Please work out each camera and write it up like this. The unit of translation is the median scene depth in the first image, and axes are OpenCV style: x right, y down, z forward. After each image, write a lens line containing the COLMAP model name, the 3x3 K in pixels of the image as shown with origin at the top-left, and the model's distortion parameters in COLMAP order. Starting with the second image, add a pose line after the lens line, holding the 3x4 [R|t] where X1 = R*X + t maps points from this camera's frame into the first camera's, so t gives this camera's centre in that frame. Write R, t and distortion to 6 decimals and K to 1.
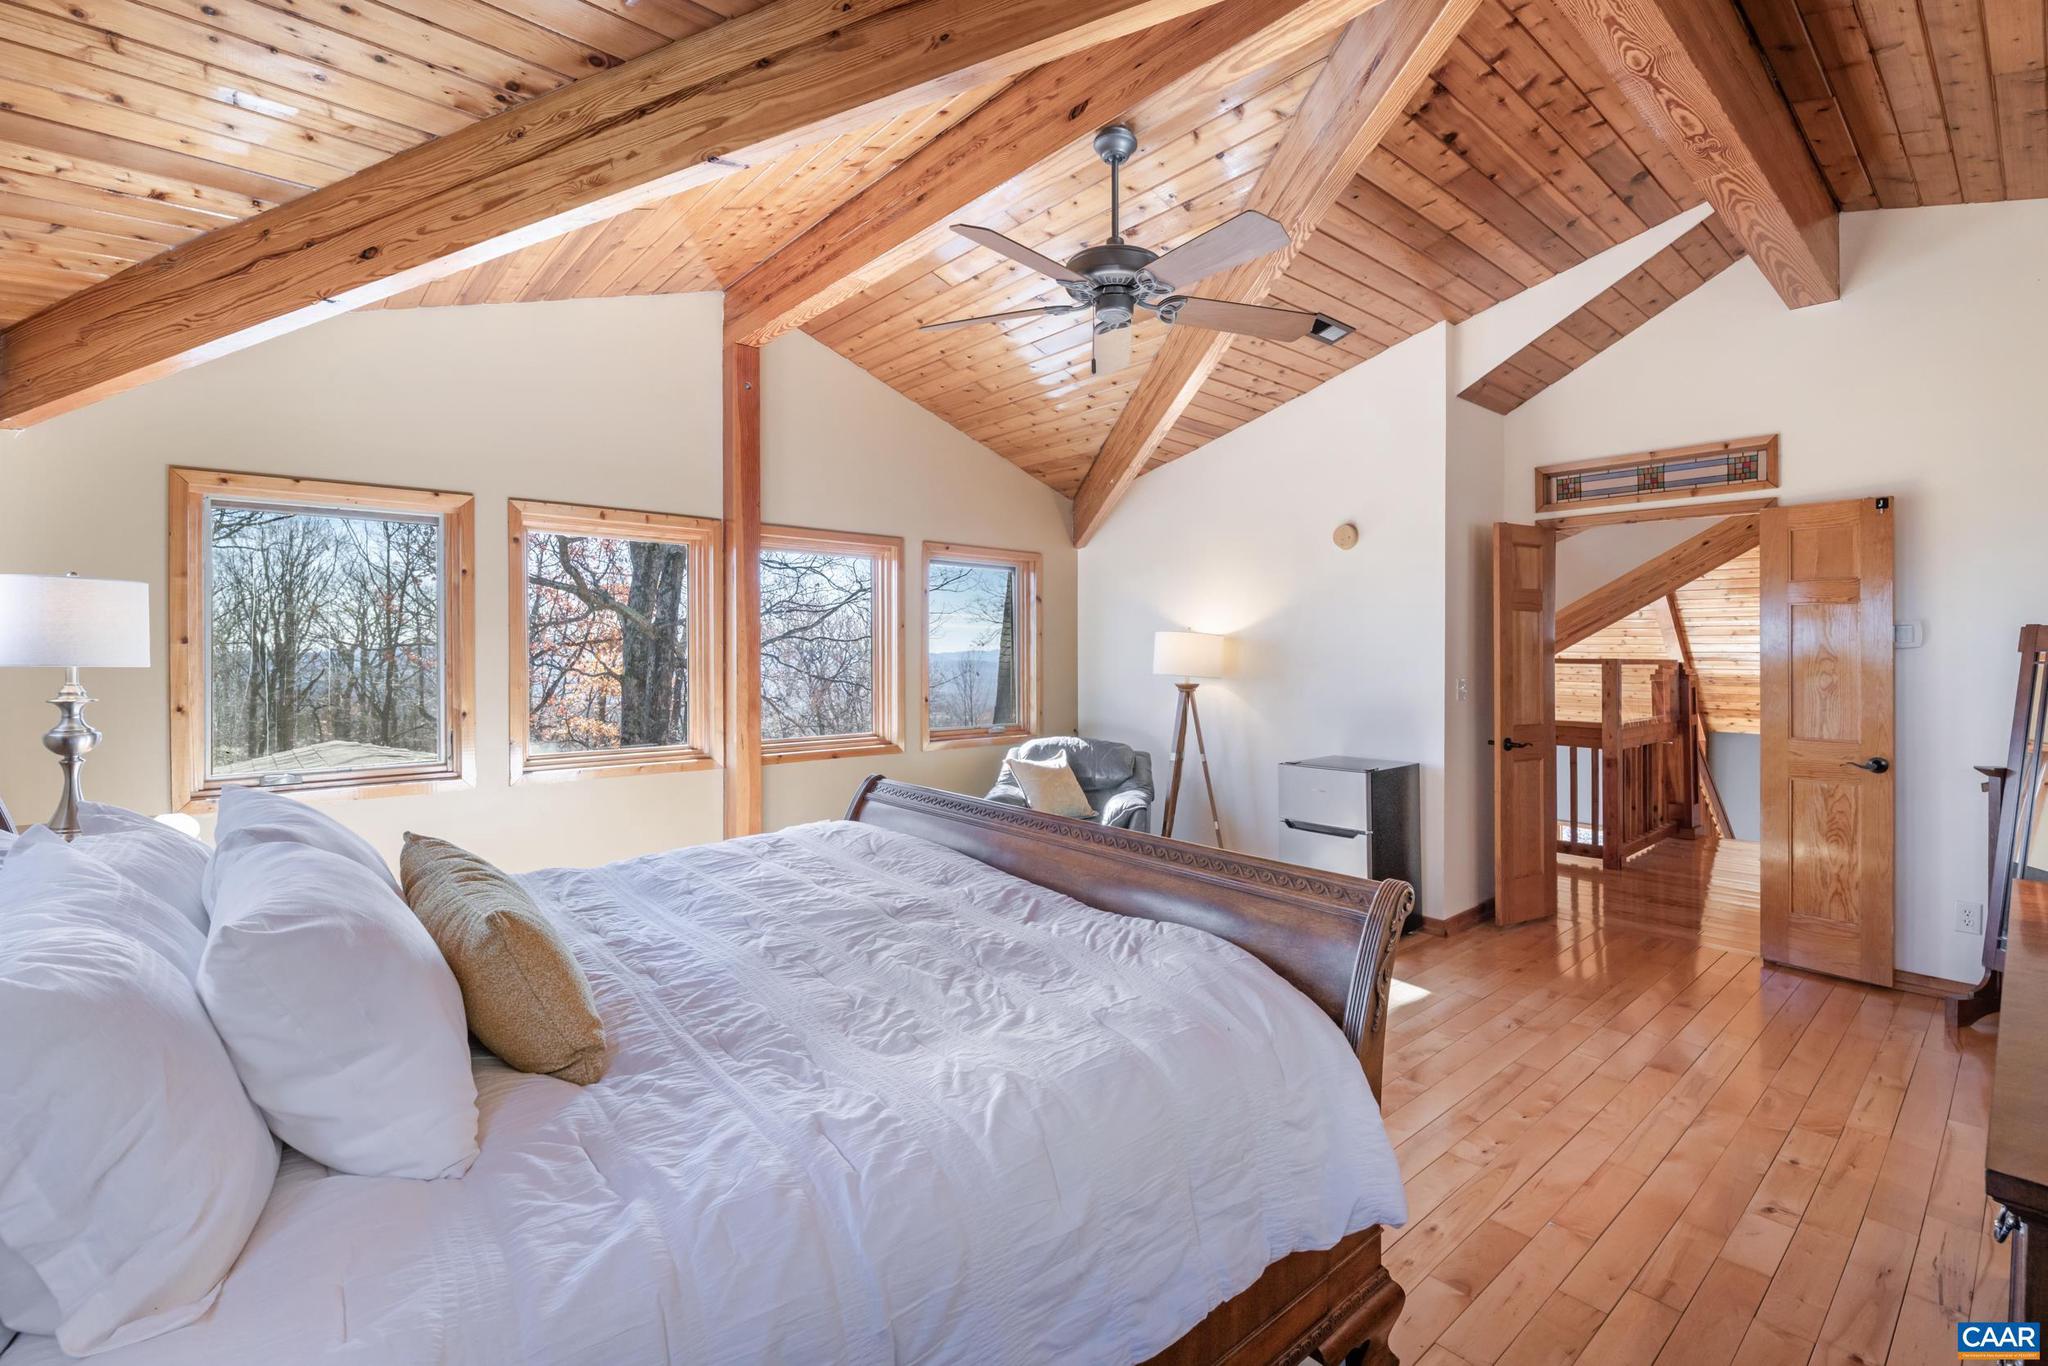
lens RADIAL K [[915.7, 0, 1025.3], [0, 915.7, 657.1], [0, 0, 1]] dist [0.001014, 0.000149]
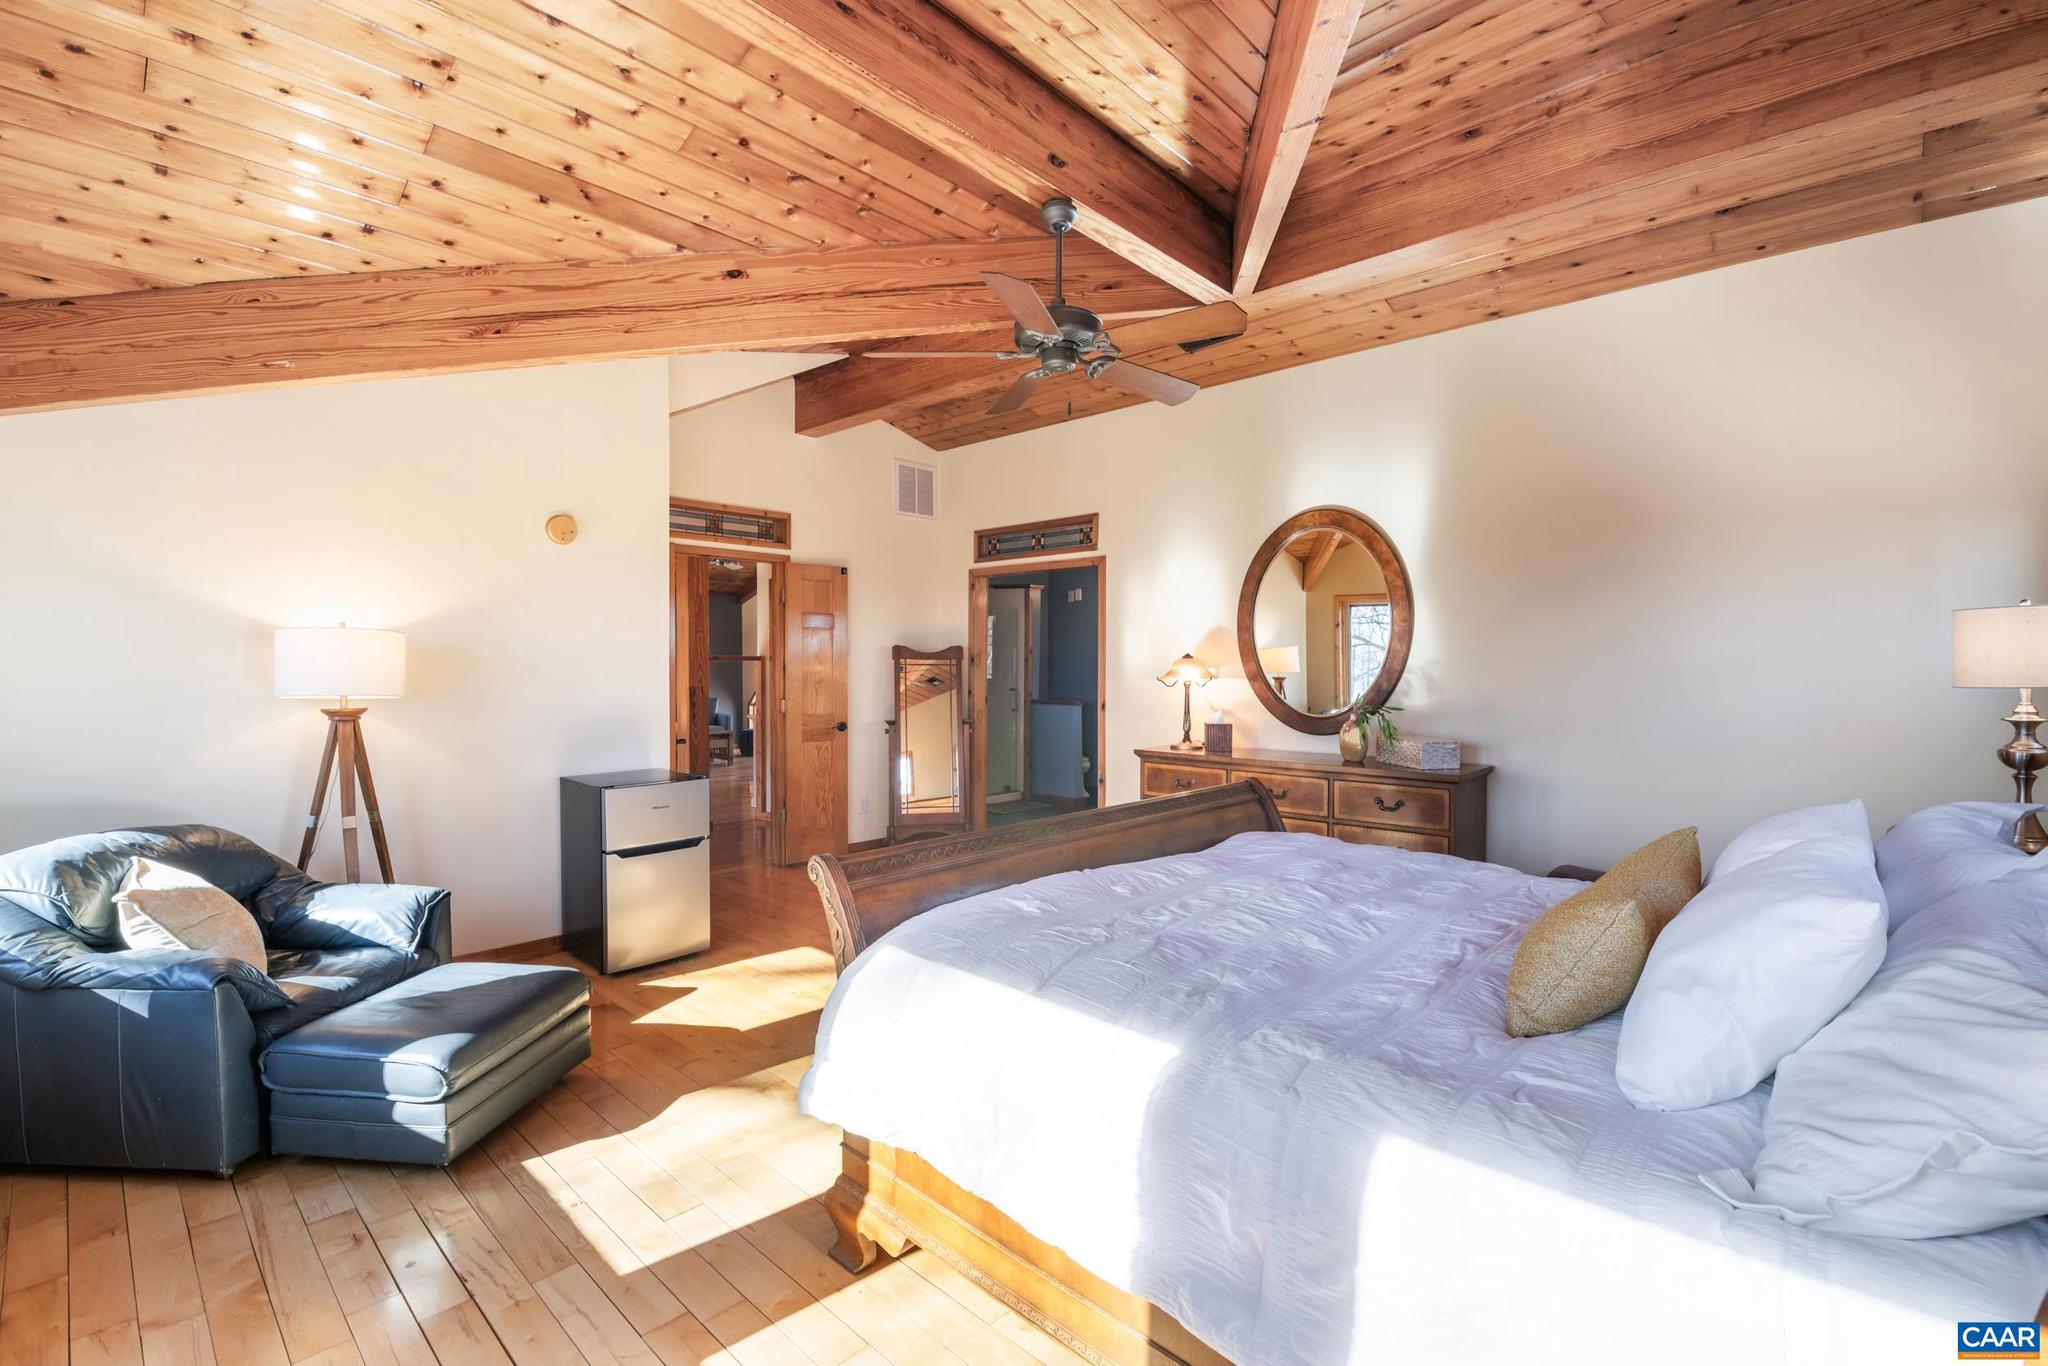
lens RADIAL K [[890.2, 0, 1024.0], [0, 890.2, 683.0], [0, 0, 1]] dist [0.000213, 0.000034]
pose [[-0.107881, -0.029148, 0.993736, -0.653580], [0.001585, 0.999564, 0.029491, -0.008761], [-0.994163, 0.004757, -0.107788, 0.753310]]
